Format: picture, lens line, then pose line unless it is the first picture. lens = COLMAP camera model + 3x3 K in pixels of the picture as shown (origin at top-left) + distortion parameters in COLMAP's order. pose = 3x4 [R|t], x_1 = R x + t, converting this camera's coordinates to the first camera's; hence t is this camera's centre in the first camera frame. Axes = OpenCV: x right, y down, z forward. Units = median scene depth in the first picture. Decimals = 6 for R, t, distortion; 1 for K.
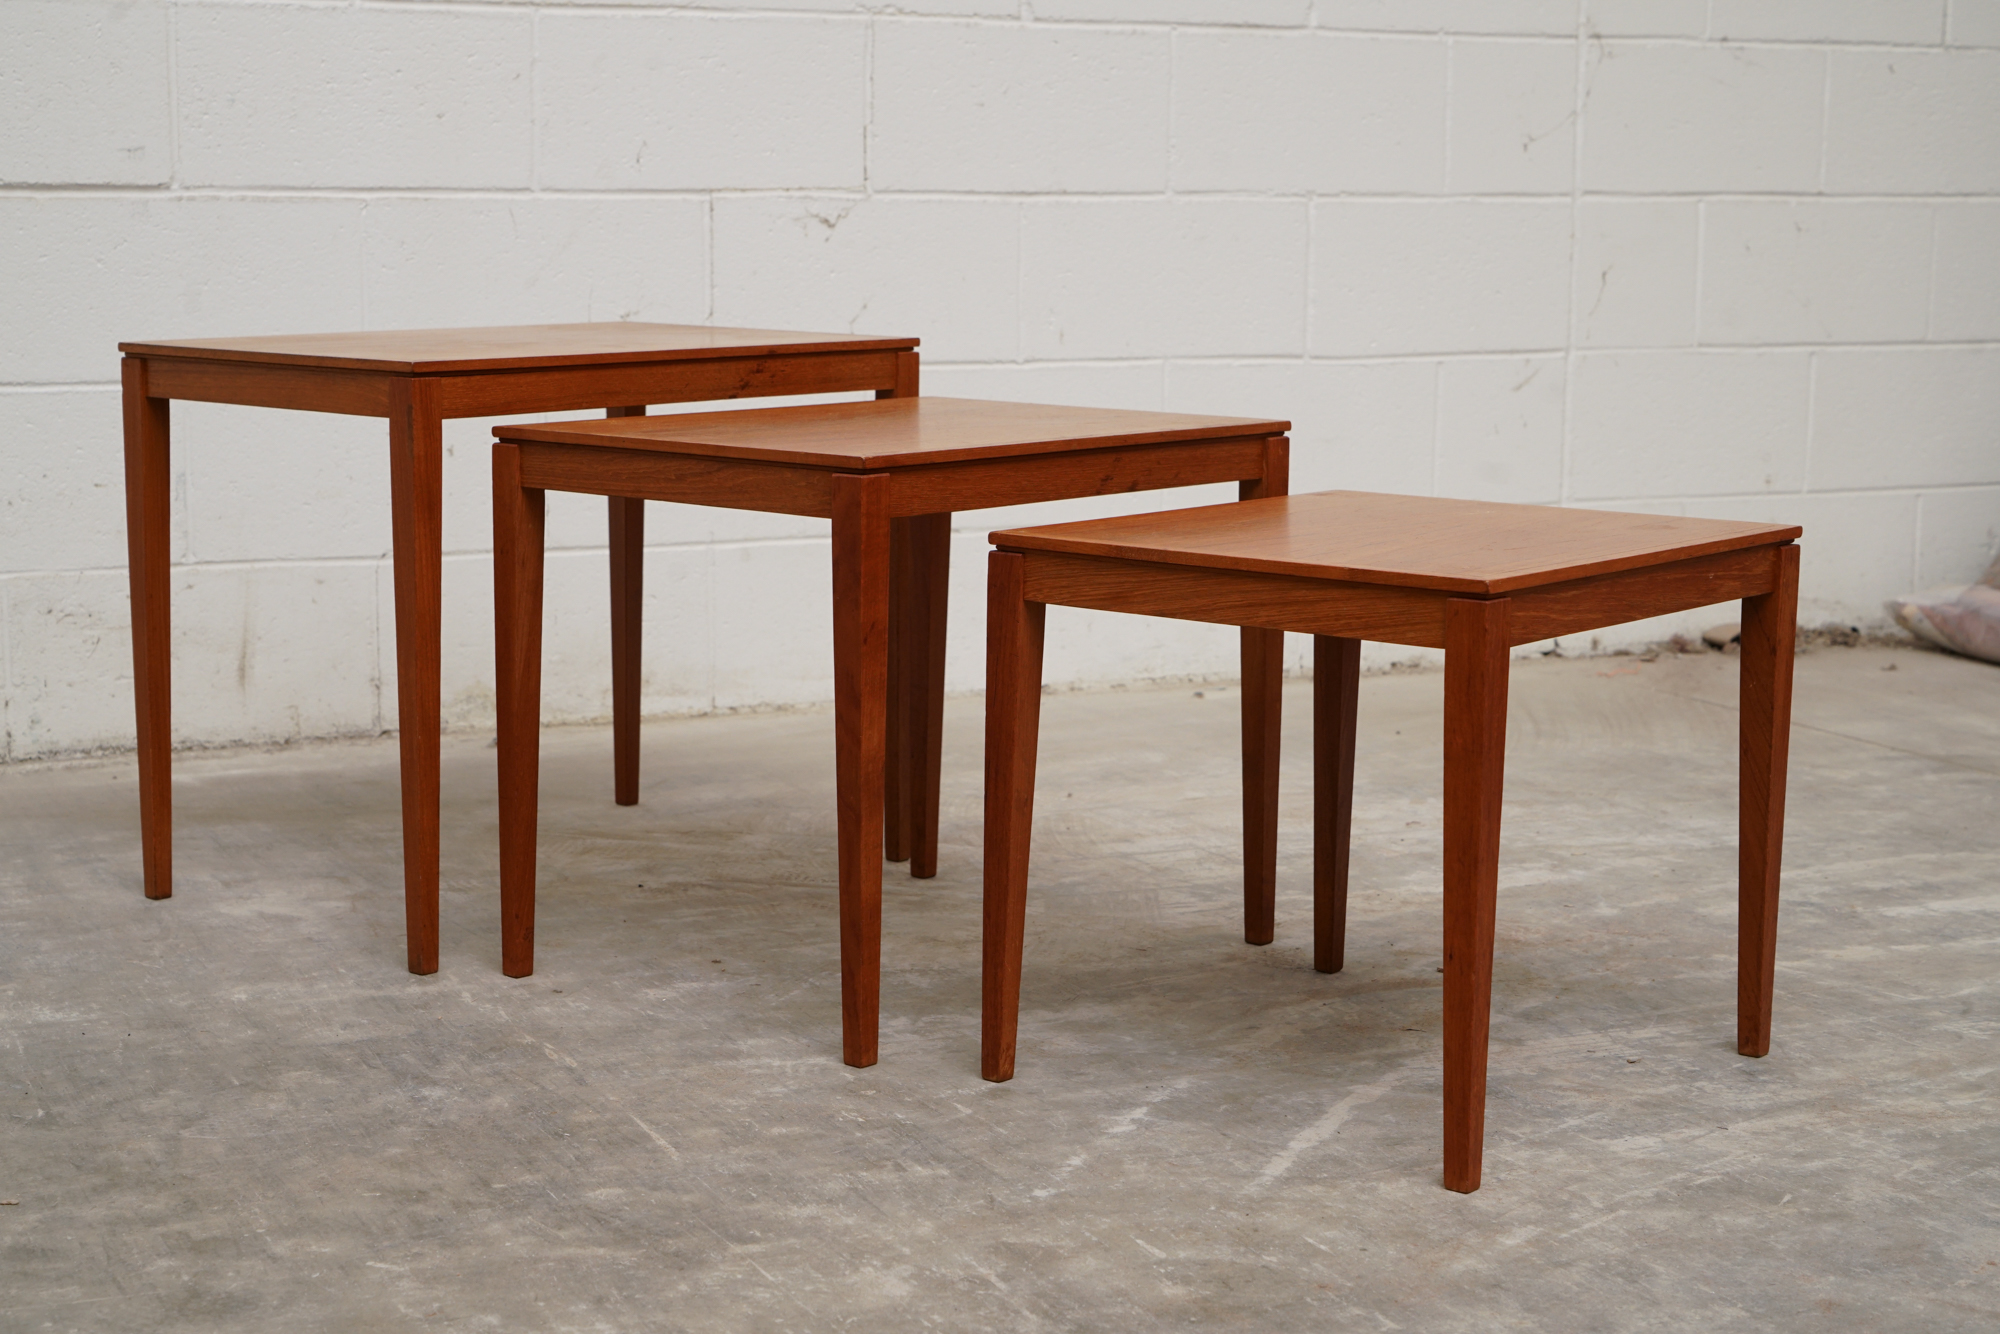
lens RADIAL K [[3055.2, 0, 1000.1], [0, 3055.2, 845.5], [0, 0, 1]] dist [-0.071887, 0.052841]
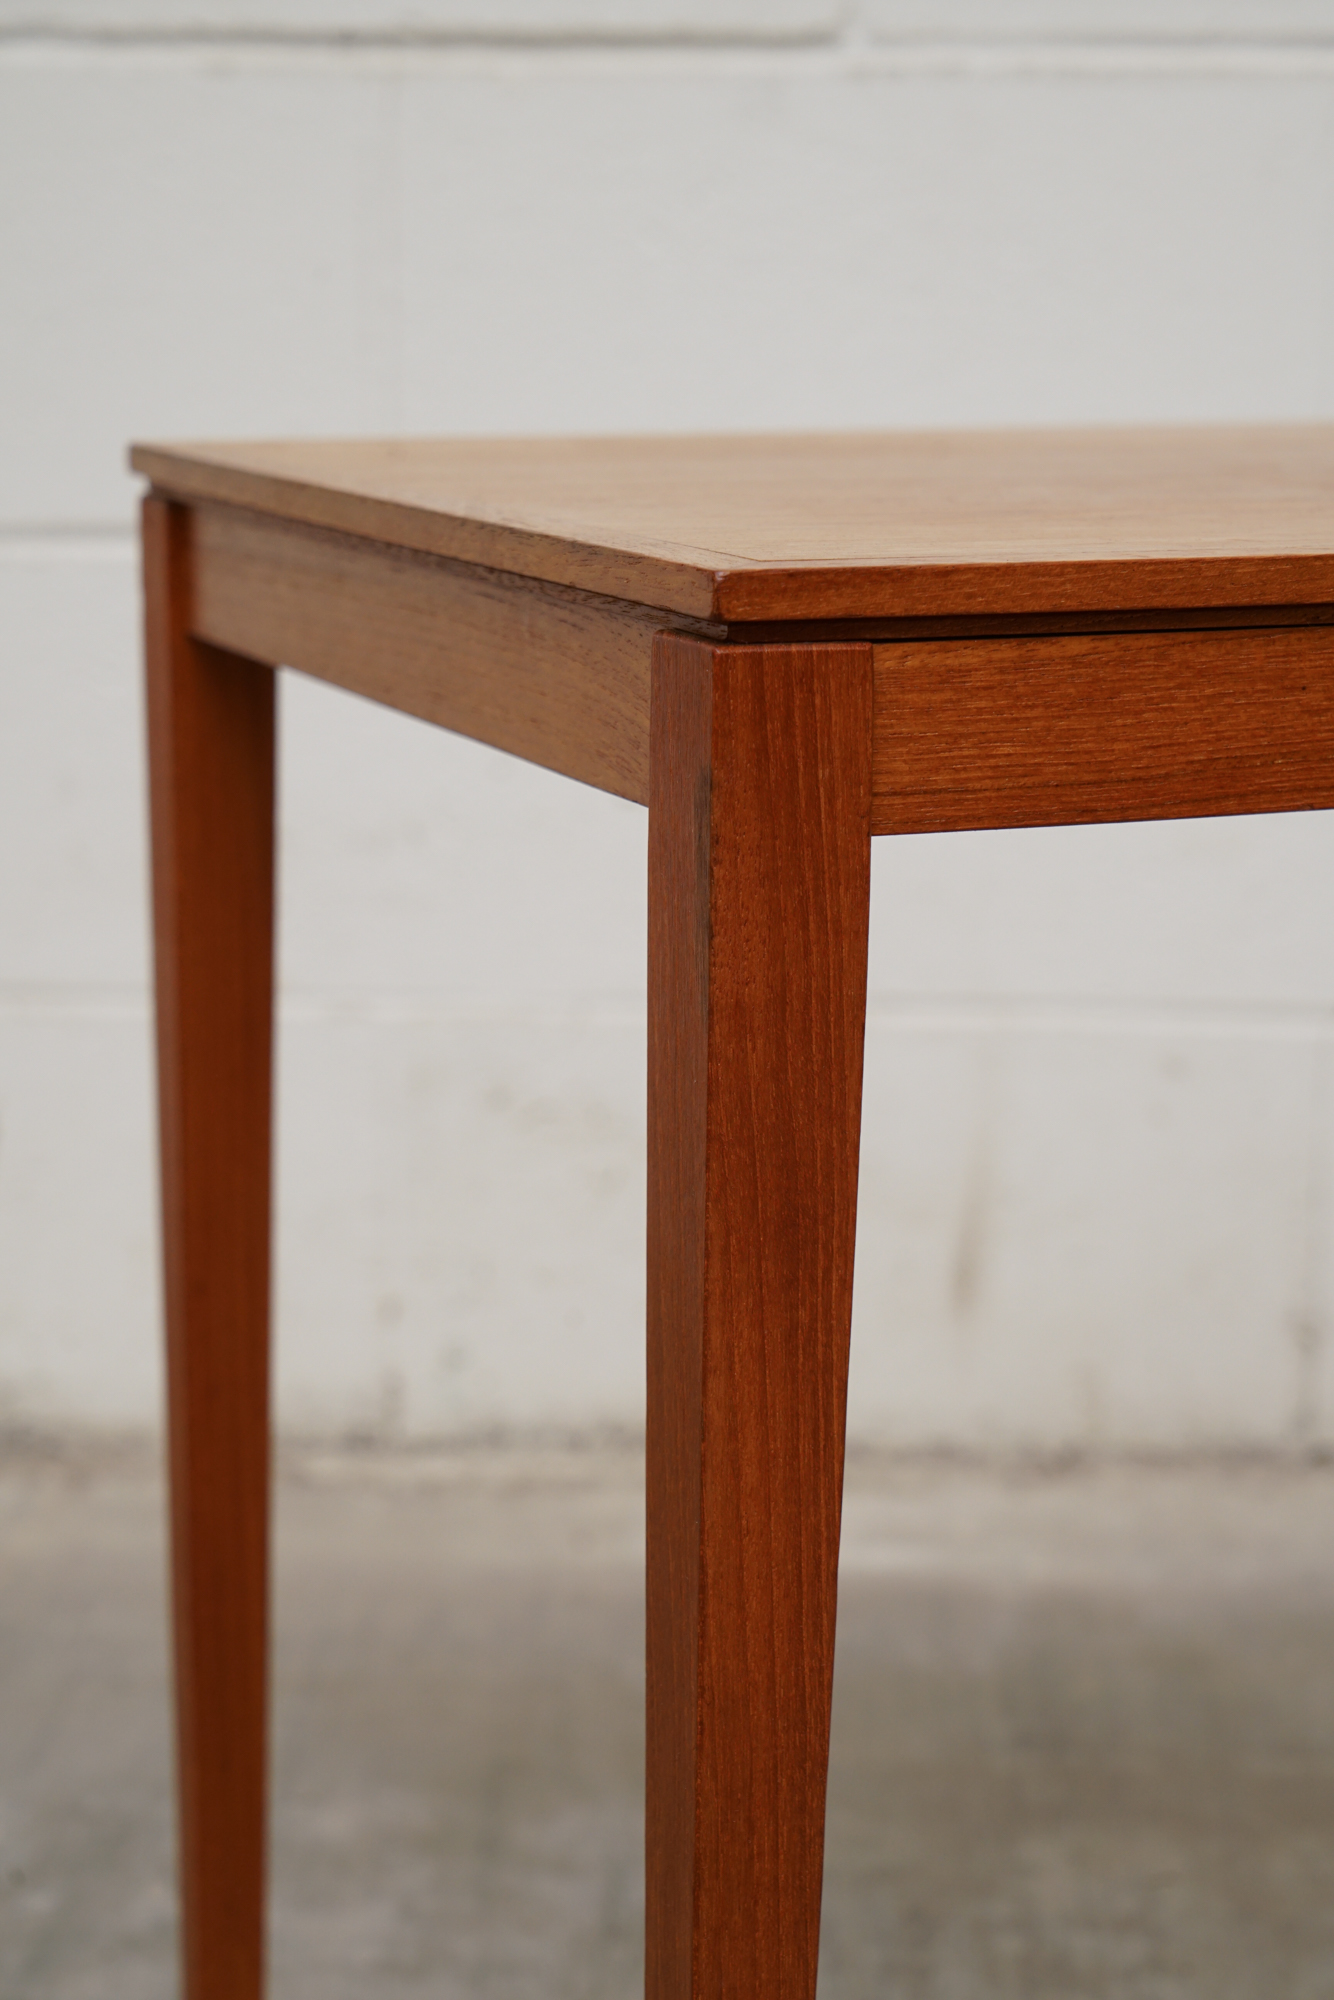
lens RADIAL K [[3824.8, 0, 795.3], [0, 3824.8, 1041.6], [0, 0, 1]] dist [-0.053783, 0.227184]
pose [[0.887017, 0.090024, -0.452876, -0.054852], [-0.093585, 0.995504, 0.014591, -0.110898], [0.452153, 0.029440, 0.891454, 0.649658]]
